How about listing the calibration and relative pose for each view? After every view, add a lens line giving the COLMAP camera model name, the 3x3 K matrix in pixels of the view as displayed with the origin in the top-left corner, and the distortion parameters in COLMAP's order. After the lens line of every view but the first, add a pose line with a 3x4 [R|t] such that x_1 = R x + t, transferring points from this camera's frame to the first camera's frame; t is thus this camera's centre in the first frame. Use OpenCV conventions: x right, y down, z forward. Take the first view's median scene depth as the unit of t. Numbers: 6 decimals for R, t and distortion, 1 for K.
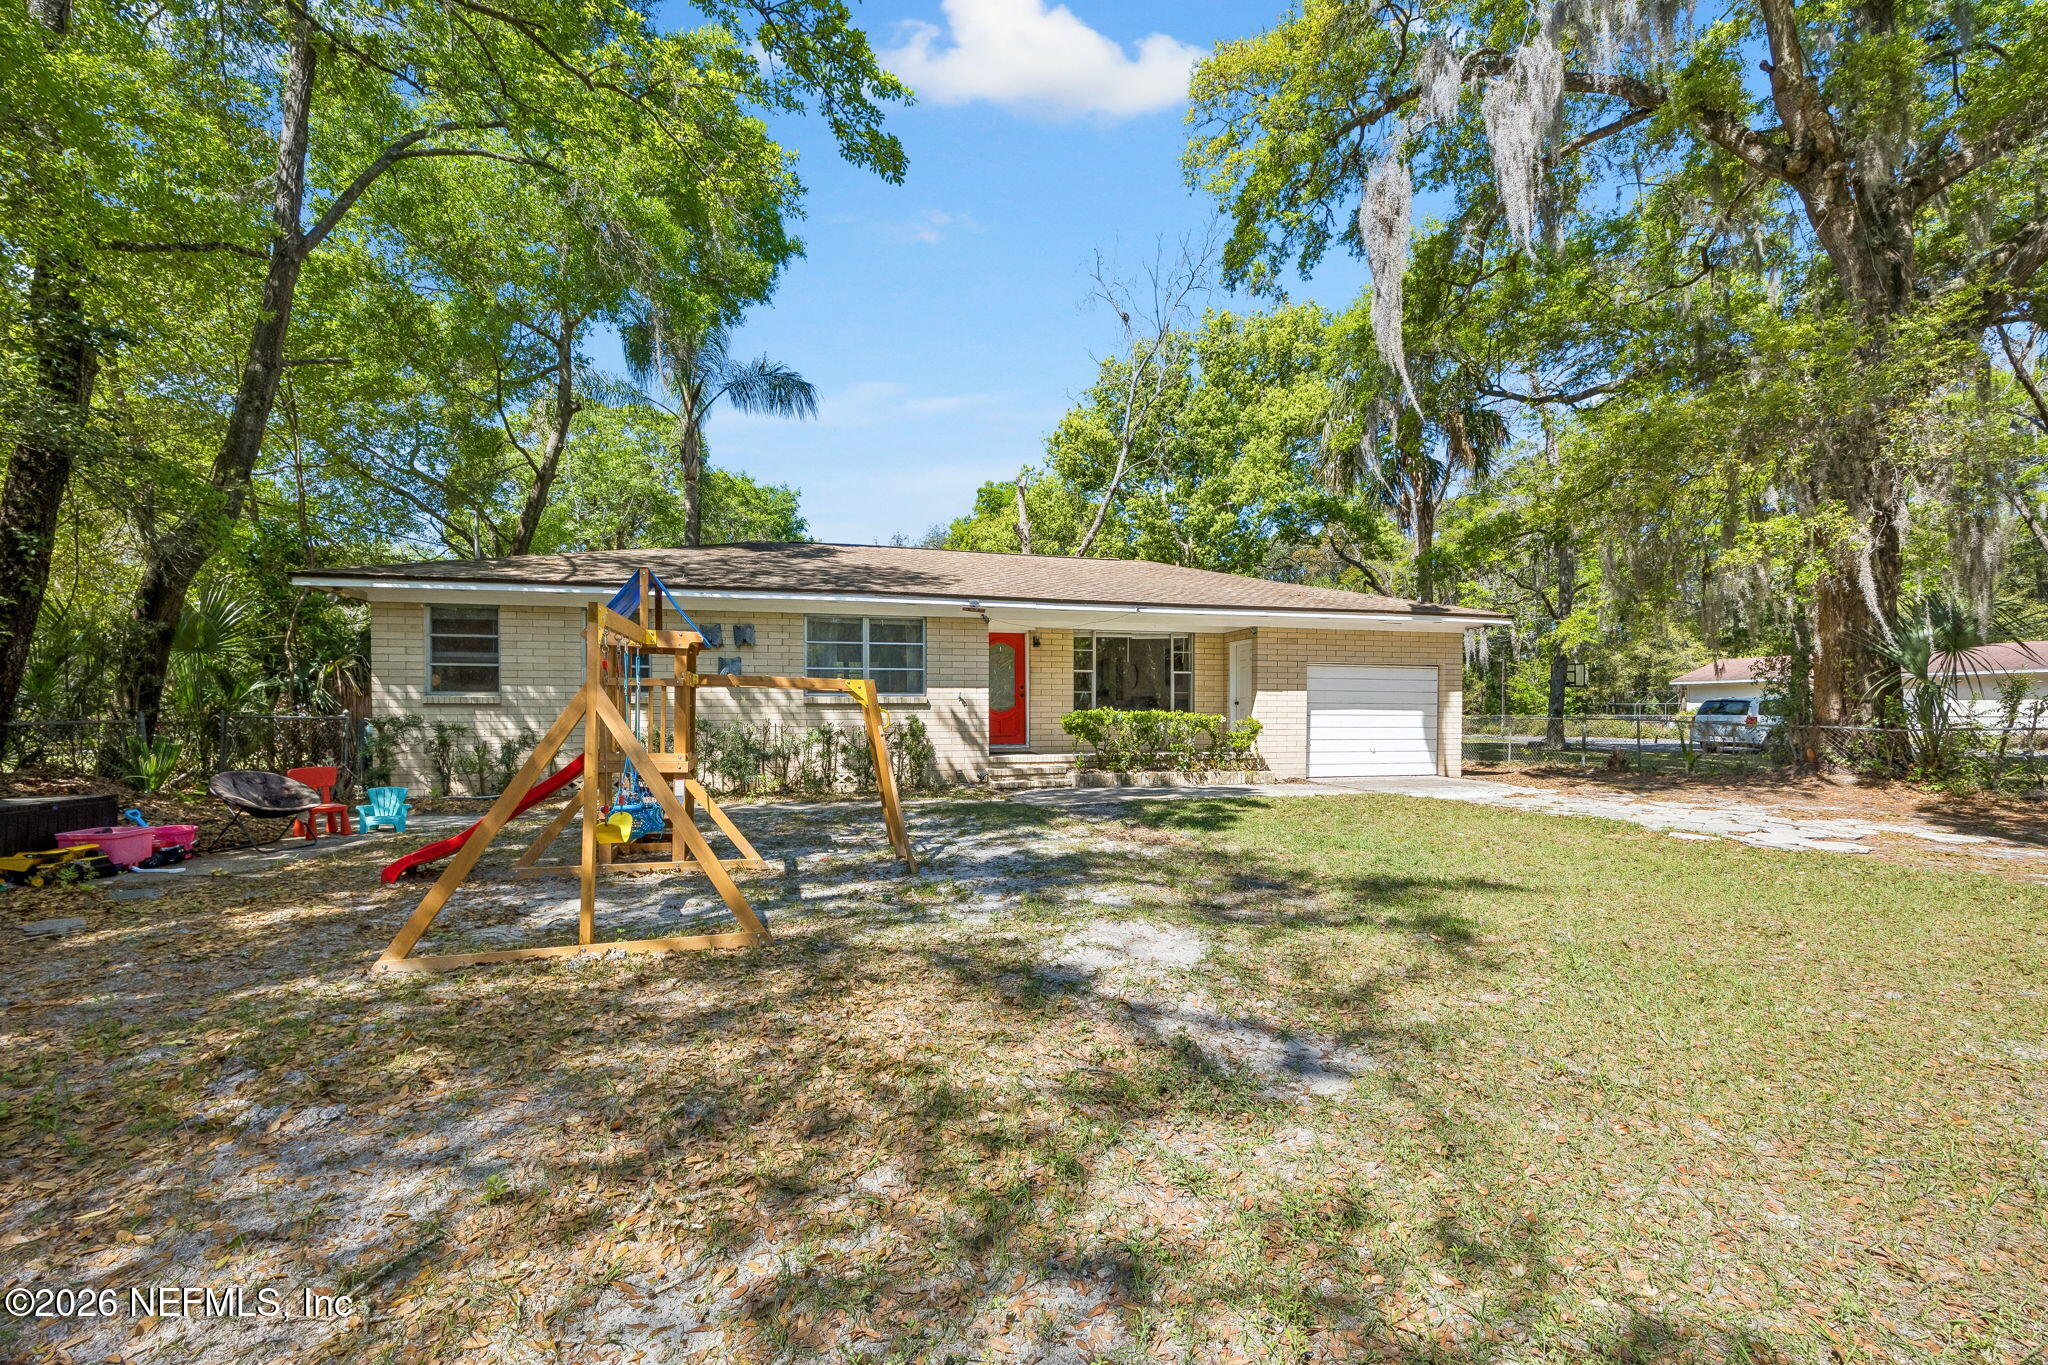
lens RADIAL K [[800.5, 0, 1026.6], [0, 800.5, 714.7], [0, 0, 1]] dist [-0.003515, -0.000141]
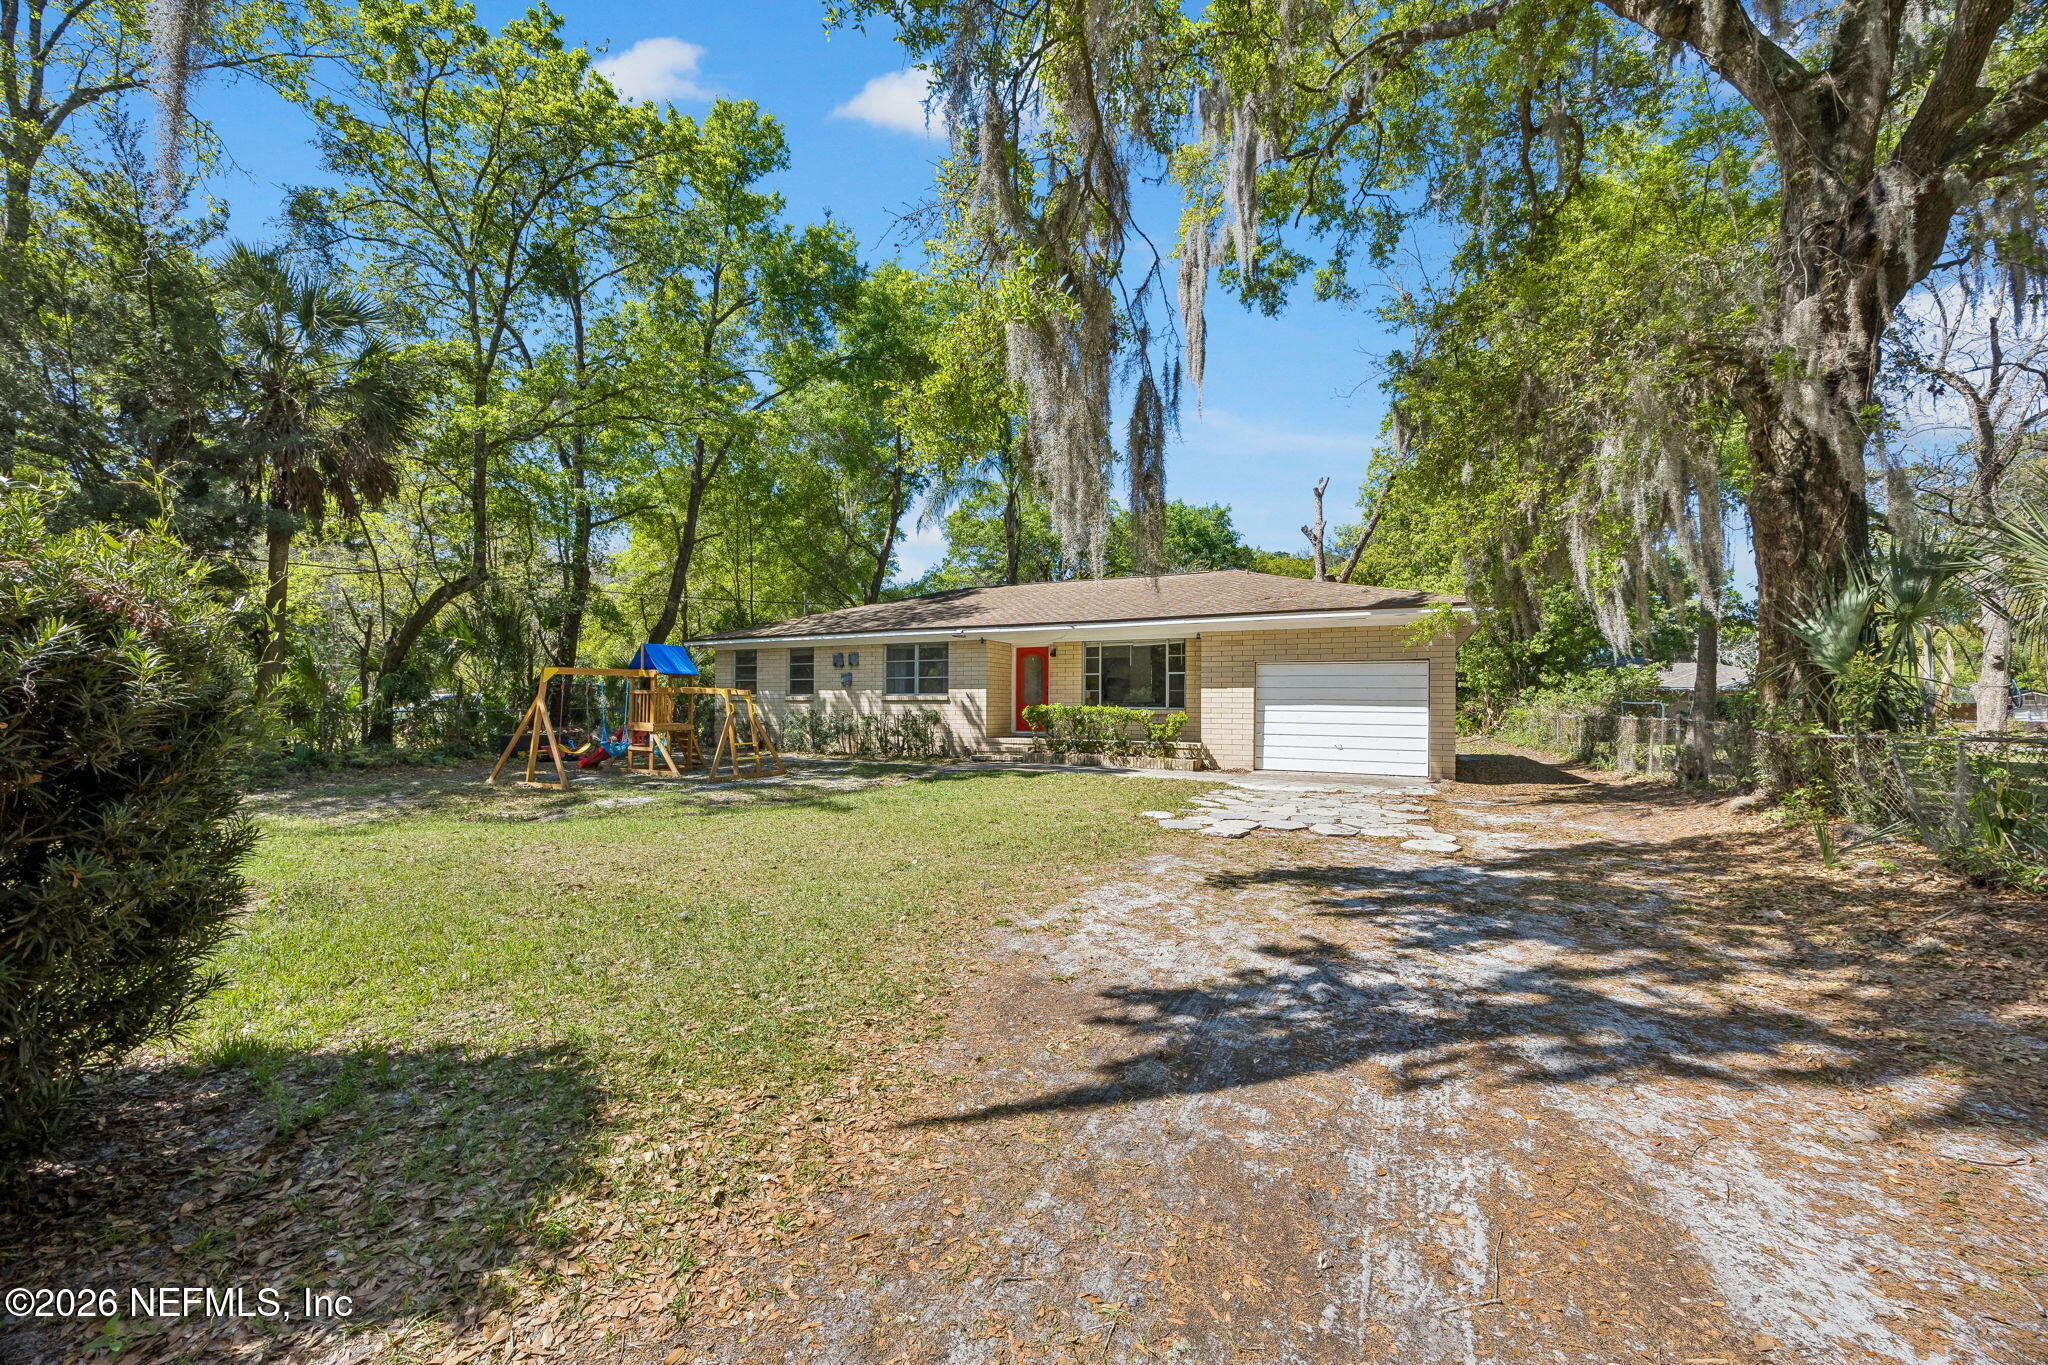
lens RADIAL K [[779.9, 0, 1016.4], [0, 779.9, 679.4], [0, 0, 1]] dist [-0.002584, -0.000344]
pose [[0.748674, -0.017428, -0.662709, 0.880844], [-0.007606, 0.999363, -0.034873, -0.002352], [0.662894, 0.031149, 0.748065, 0.003595]]
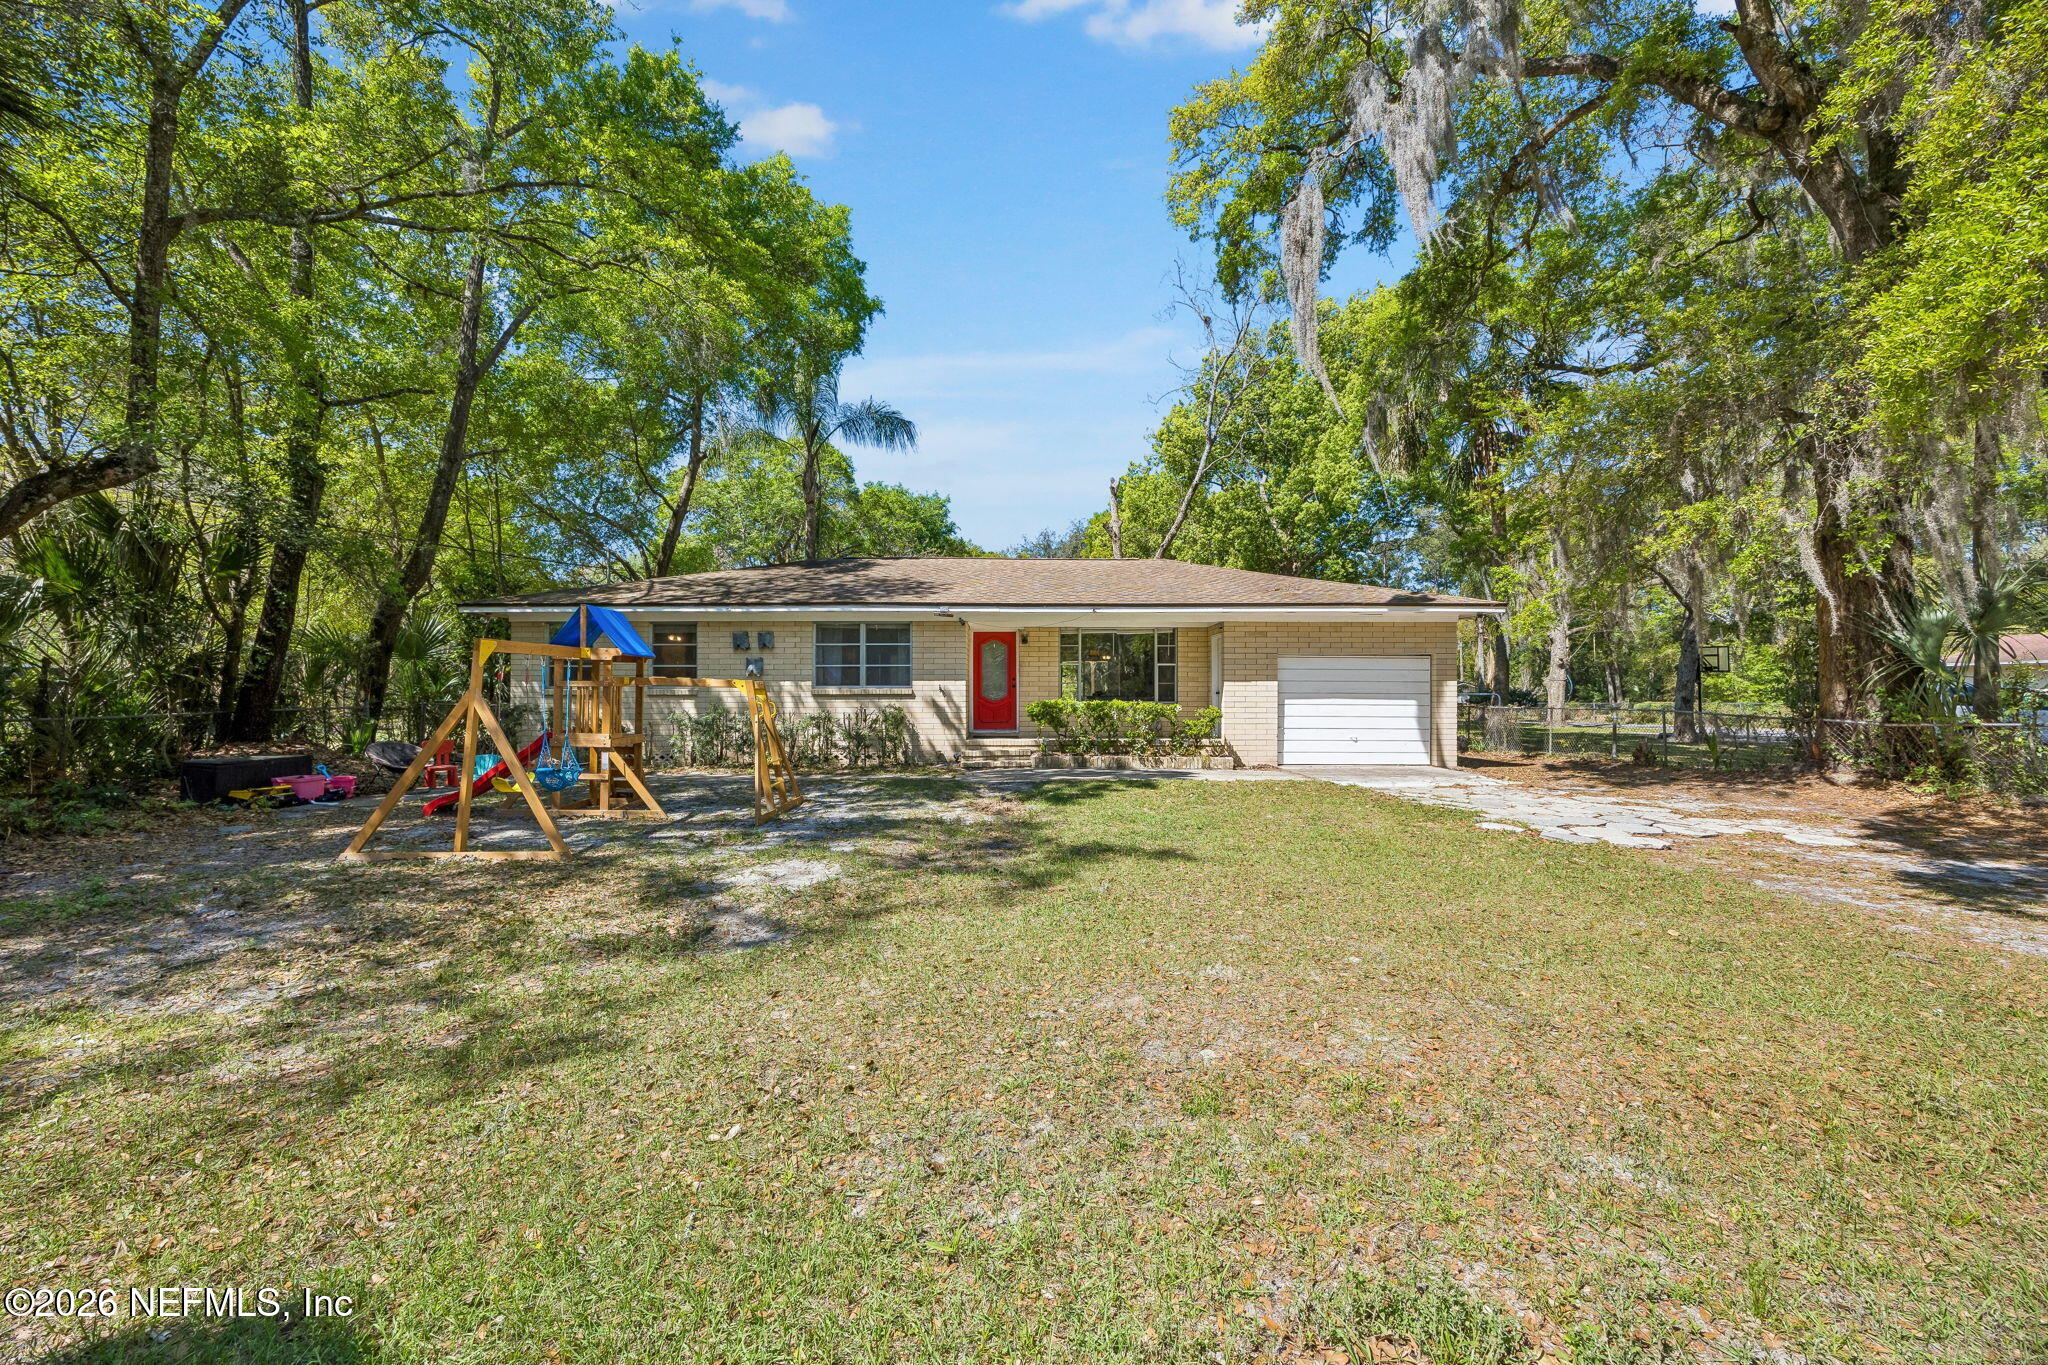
lens RADIAL K [[779.9, 0, 1016.4], [0, 779.9, 679.4], [0, 0, 1]] dist [-0.002584, -0.000344]
pose [[0.970013, -0.004521, -0.243012, 0.291226], [-0.001580, 0.999689, -0.024905, -0.006870], [0.243049, 0.024542, 0.969704, -0.080210]]
